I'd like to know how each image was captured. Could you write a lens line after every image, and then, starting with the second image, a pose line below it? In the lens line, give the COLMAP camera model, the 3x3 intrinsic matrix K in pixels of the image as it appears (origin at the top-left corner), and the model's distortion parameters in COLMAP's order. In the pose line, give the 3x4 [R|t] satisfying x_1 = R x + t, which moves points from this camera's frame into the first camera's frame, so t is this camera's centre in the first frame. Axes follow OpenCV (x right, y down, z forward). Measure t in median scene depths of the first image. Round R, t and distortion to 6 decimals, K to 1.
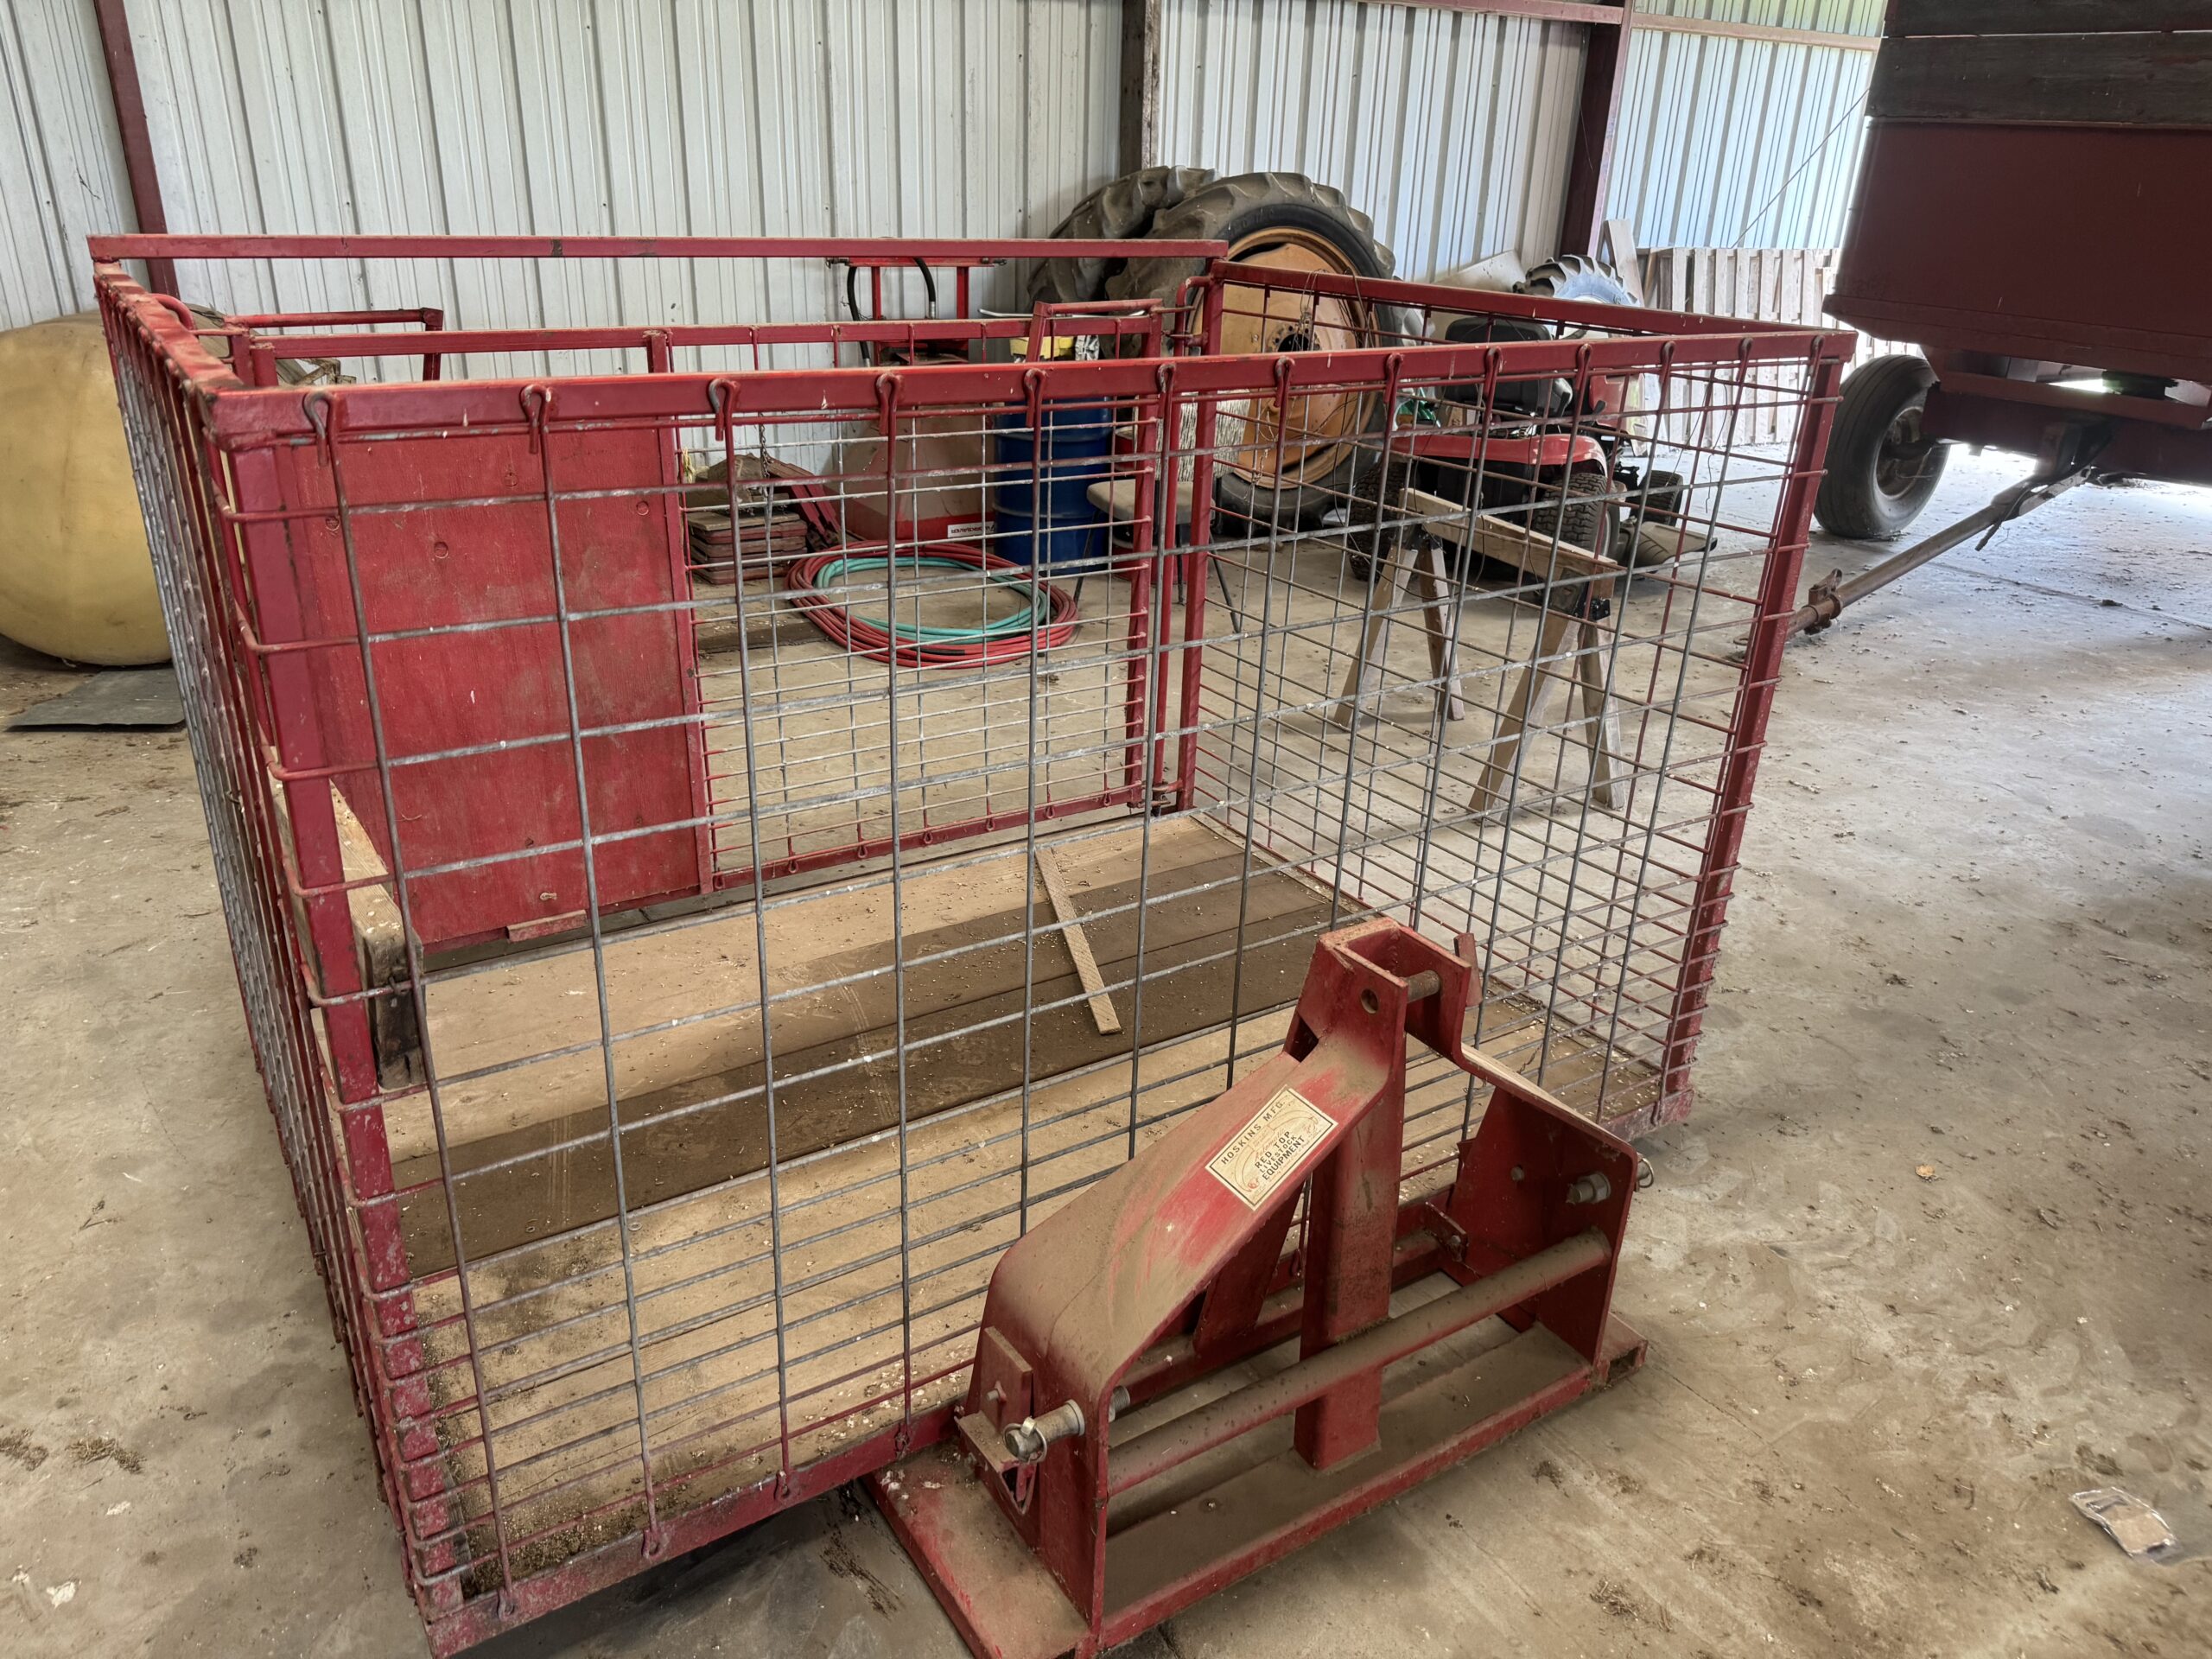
lens RADIAL K [[1549.3, 0, 1106.0], [0, 1549.3, 829.5], [0, 0, 1]] dist [0.027661, -0.038817]
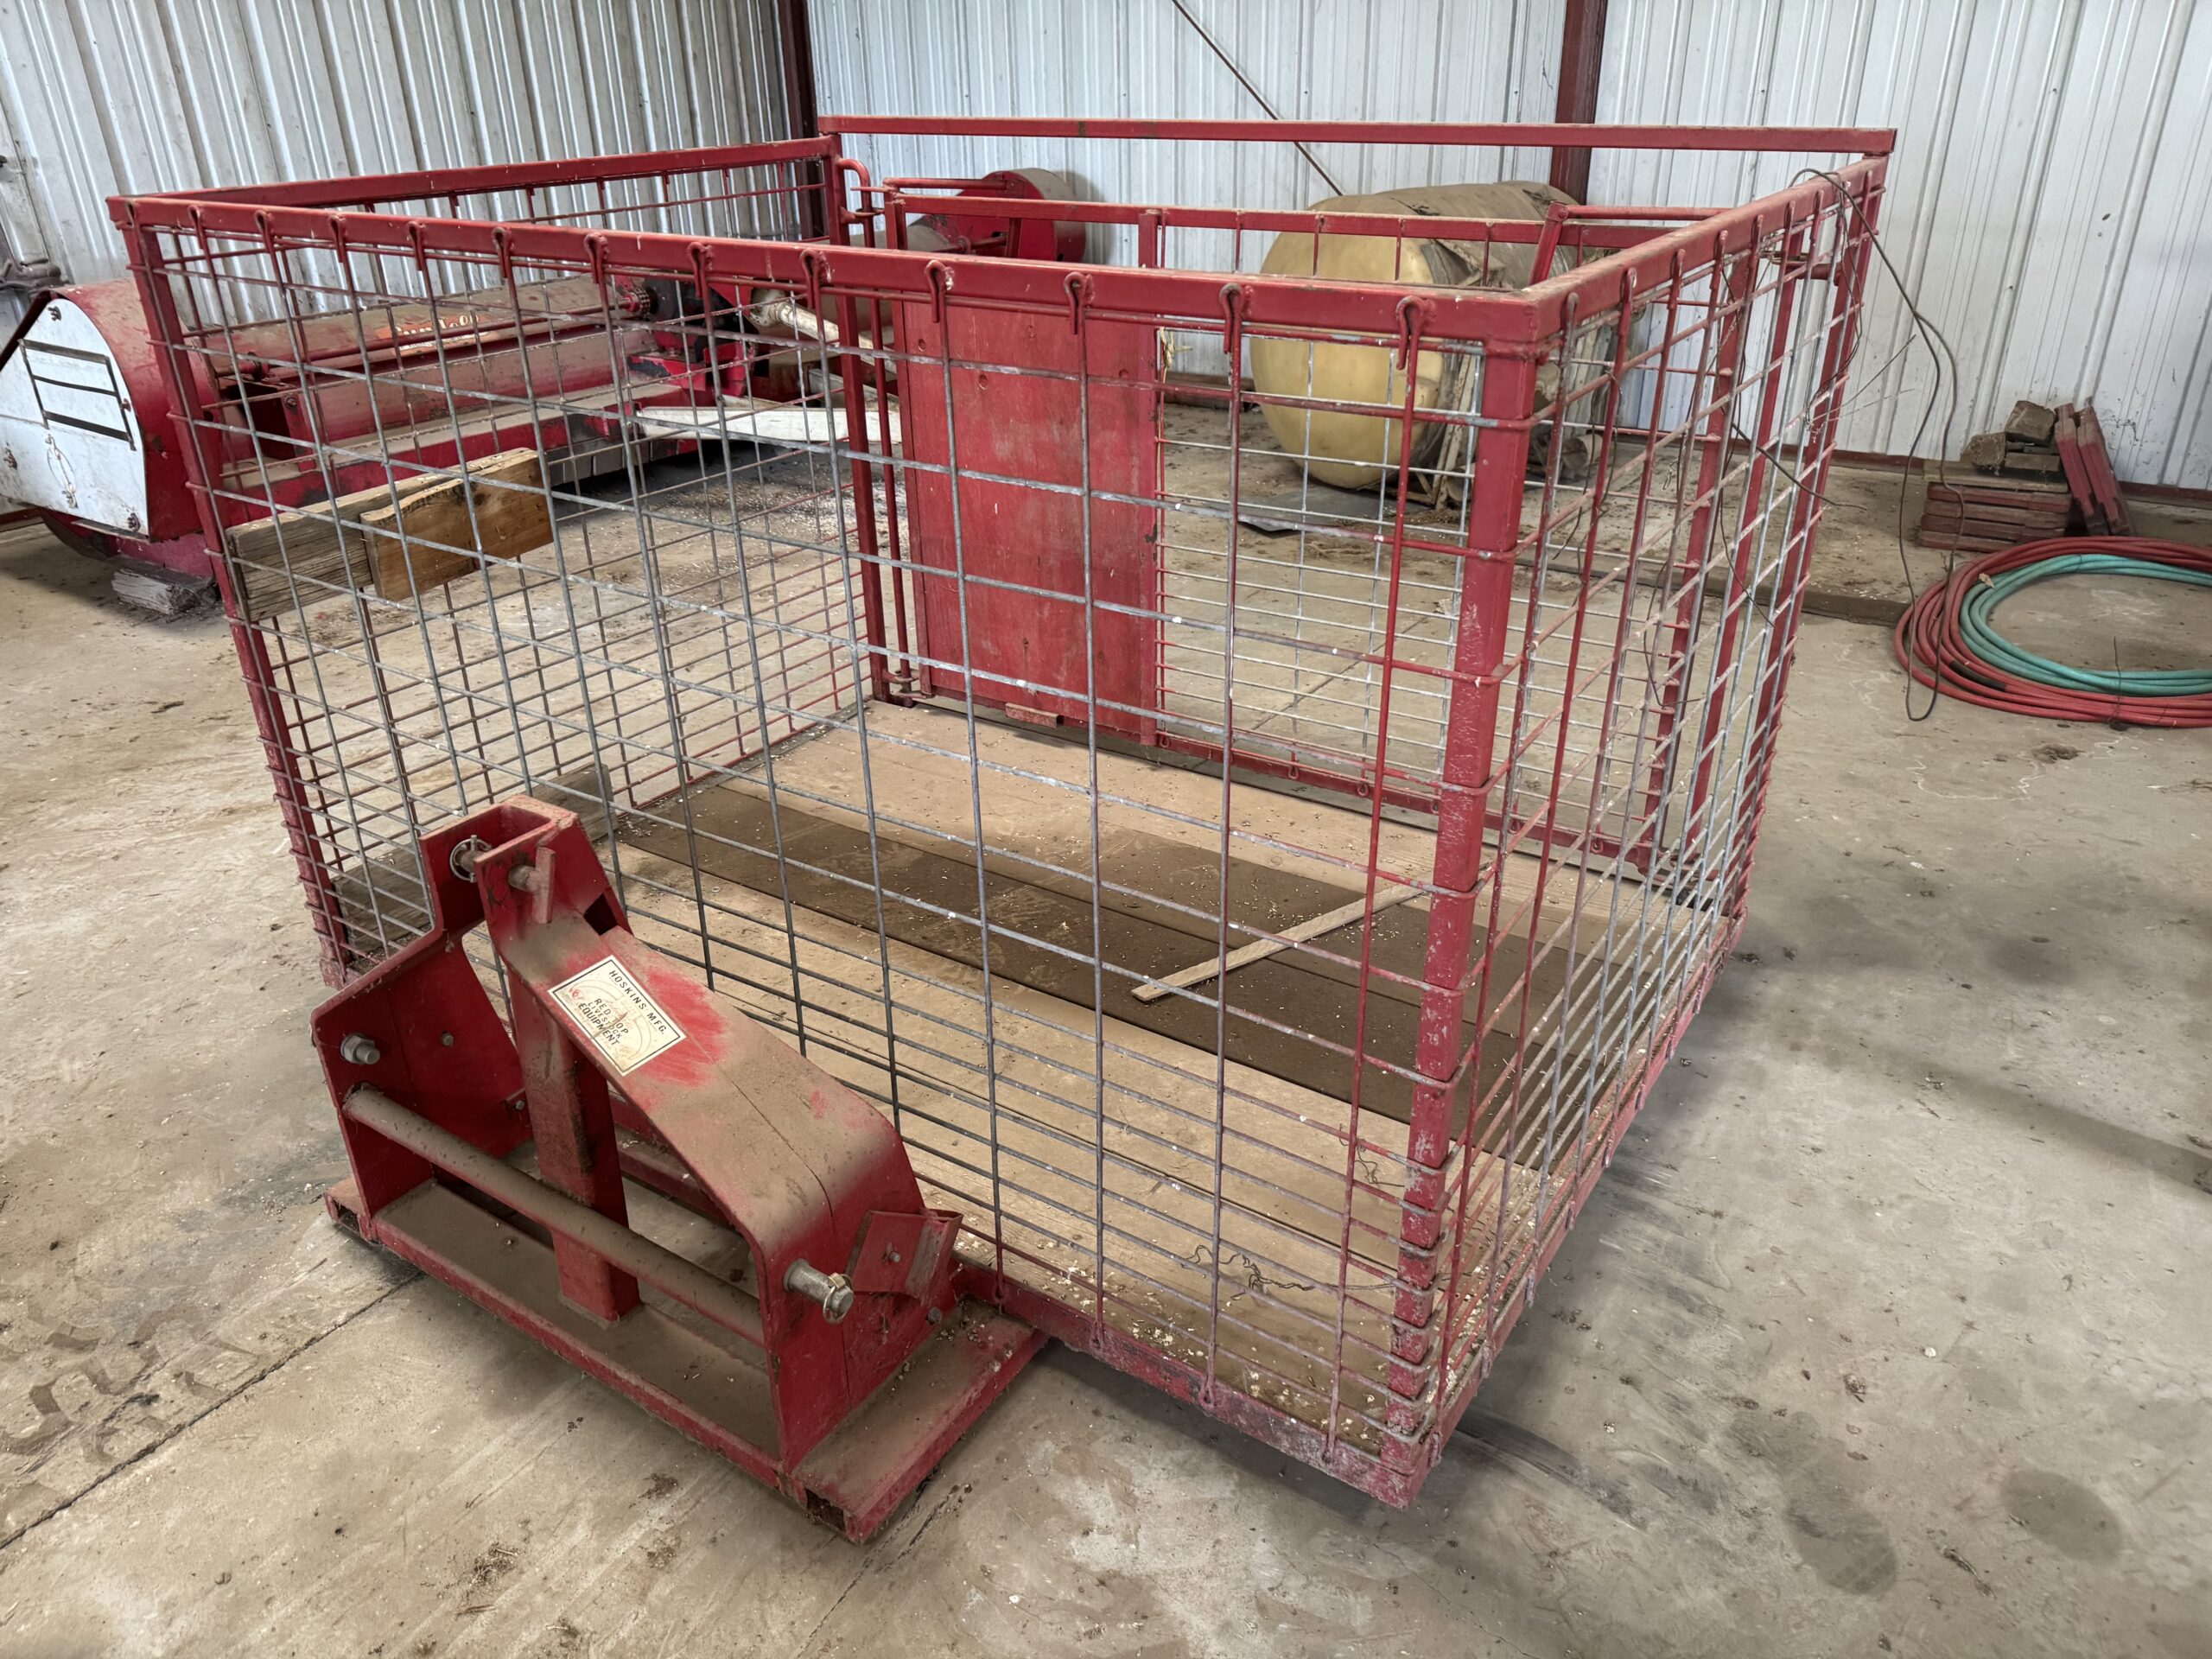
lens RADIAL K [[1549.3, 0, 1106.0], [0, 1549.3, 829.5], [0, 0, 1]] dist [0.027661, -0.038817]
pose [[0.396717, 0.376139, -0.837338, 0.744210], [-0.327600, 0.910138, 0.253630, -0.191735], [0.857493, 0.173692, 0.484290, 0.521580]]
